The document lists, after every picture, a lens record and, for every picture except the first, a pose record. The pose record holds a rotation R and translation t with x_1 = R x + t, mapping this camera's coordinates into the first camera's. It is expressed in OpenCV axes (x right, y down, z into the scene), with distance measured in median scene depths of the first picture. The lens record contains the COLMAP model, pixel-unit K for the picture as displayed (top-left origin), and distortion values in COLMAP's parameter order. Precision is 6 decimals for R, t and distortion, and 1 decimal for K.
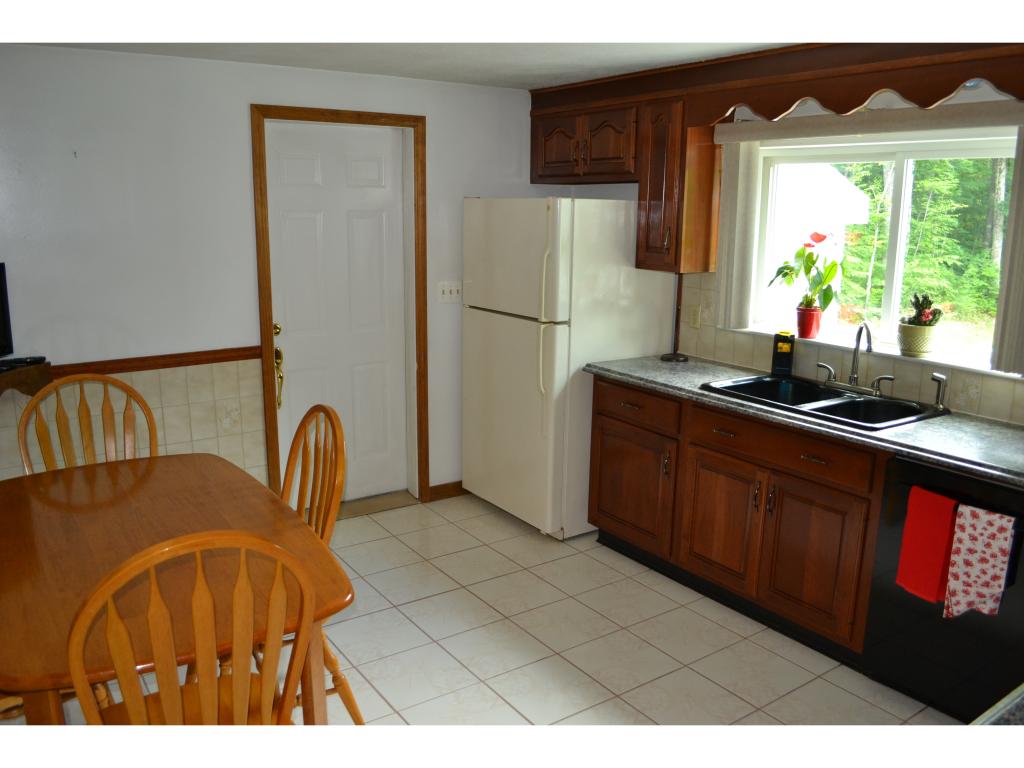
lens RADIAL K [[812.8, 0, 511.7], [0, 812.8, 382.6], [0, 0, 1]] dist [-0.076960, -0.000076]
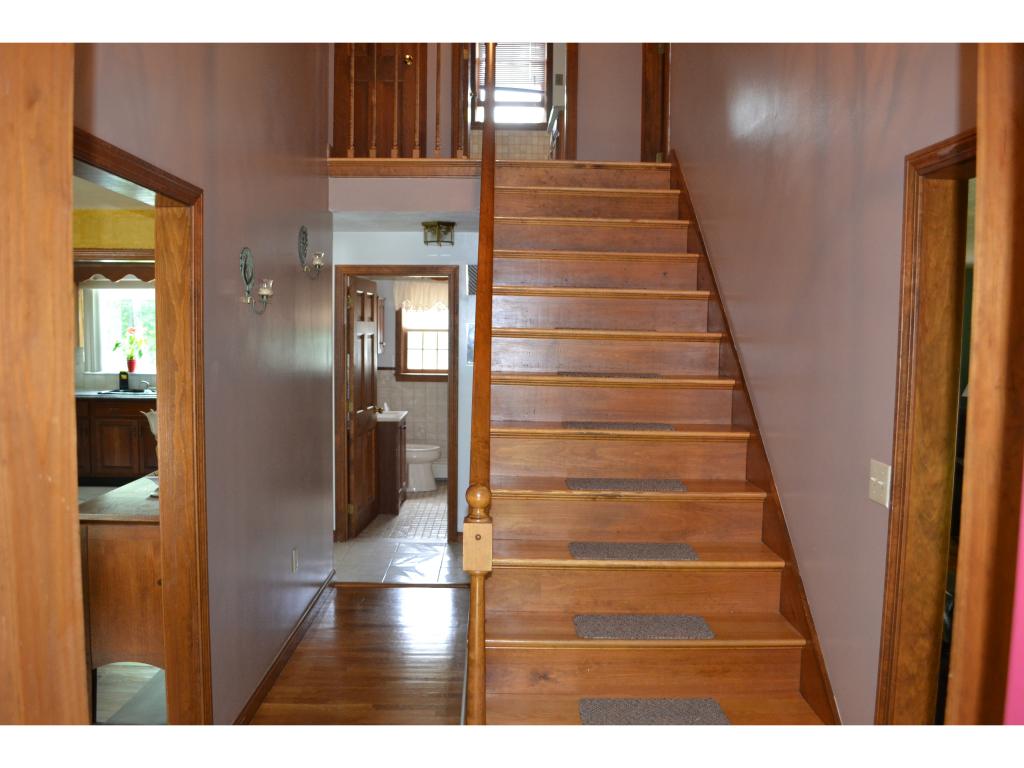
lens RADIAL K [[812.8, 0, 511.0], [0, 812.8, 386.2], [0, 0, 1]] dist [-0.076960, -0.000076]
pose [[0.544542, -0.068312, 0.835947, -0.965241], [0.185970, 0.981703, -0.040919, 0.280824], [-0.817856, 0.177743, 0.547283, -1.143390]]
